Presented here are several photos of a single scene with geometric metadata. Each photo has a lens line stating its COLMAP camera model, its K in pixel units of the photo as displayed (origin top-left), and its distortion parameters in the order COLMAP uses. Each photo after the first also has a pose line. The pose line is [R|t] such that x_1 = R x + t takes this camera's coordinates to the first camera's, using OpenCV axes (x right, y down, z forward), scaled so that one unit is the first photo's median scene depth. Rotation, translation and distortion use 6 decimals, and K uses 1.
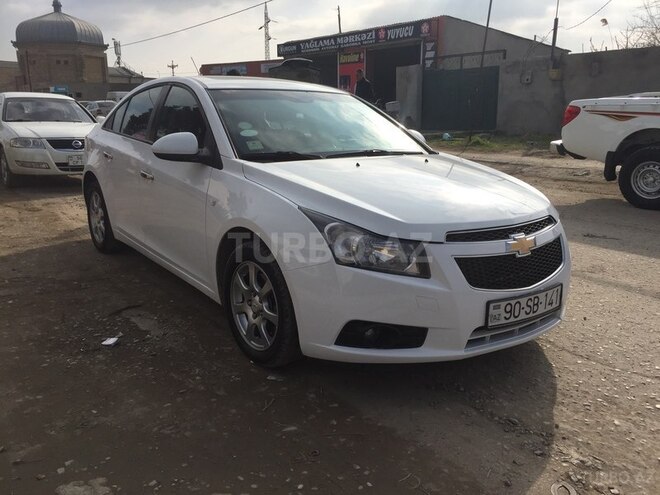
lens RADIAL K [[563.2, 0, 330.0], [0, 563.2, 247.5], [0, 0, 1]] dist [0.075309, -0.101973]
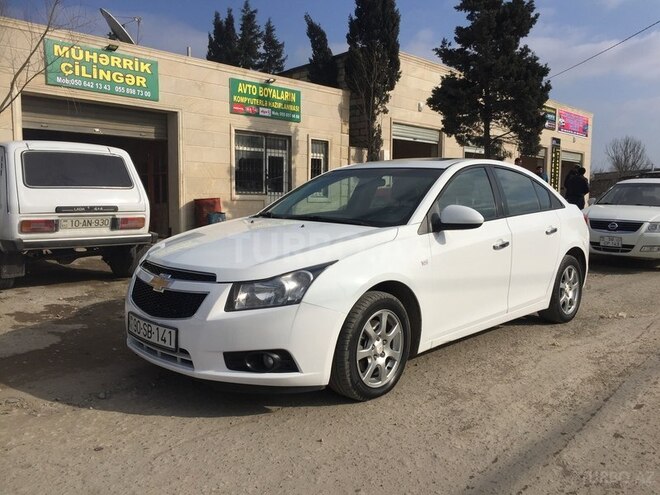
lens RADIAL K [[563.2, 0, 330.0], [0, 563.2, 247.5], [0, 0, 1]] dist [0.075309, -0.101973]
pose [[0.159243, 0.091044, -0.983032, 1.545399], [-0.243982, 0.968481, 0.050173, -0.222569], [0.956616, 0.231852, 0.176436, 1.067459]]
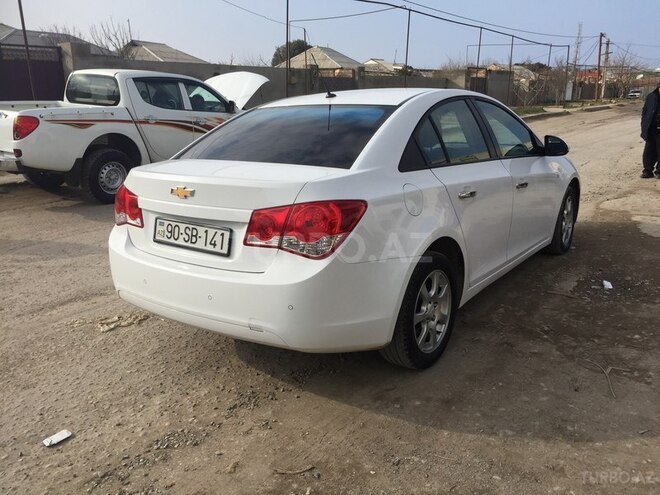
lens RADIAL K [[563.2, 0, 330.0], [0, 563.2, 247.5], [0, 0, 1]] dist [0.075309, -0.101973]
pose [[-0.292853, -0.241624, 0.925124, -1.719655], [0.246986, 0.915591, 0.317319, -0.624609], [-0.923707, 0.321421, -0.208456, 2.232668]]
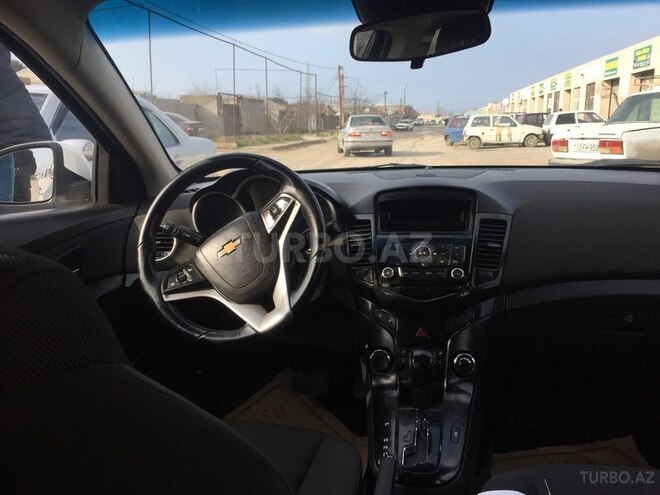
lens RADIAL K [[563.2, 0, 330.0], [0, 563.2, 247.5], [0, 0, 1]] dist [0.075309, -0.101973]
pose [[-0.666357, -0.147281, 0.730942, -0.326888], [0.196175, 0.911132, 0.362429, -0.379962], [-0.719363, 0.384899, -0.578246, 1.740572]]
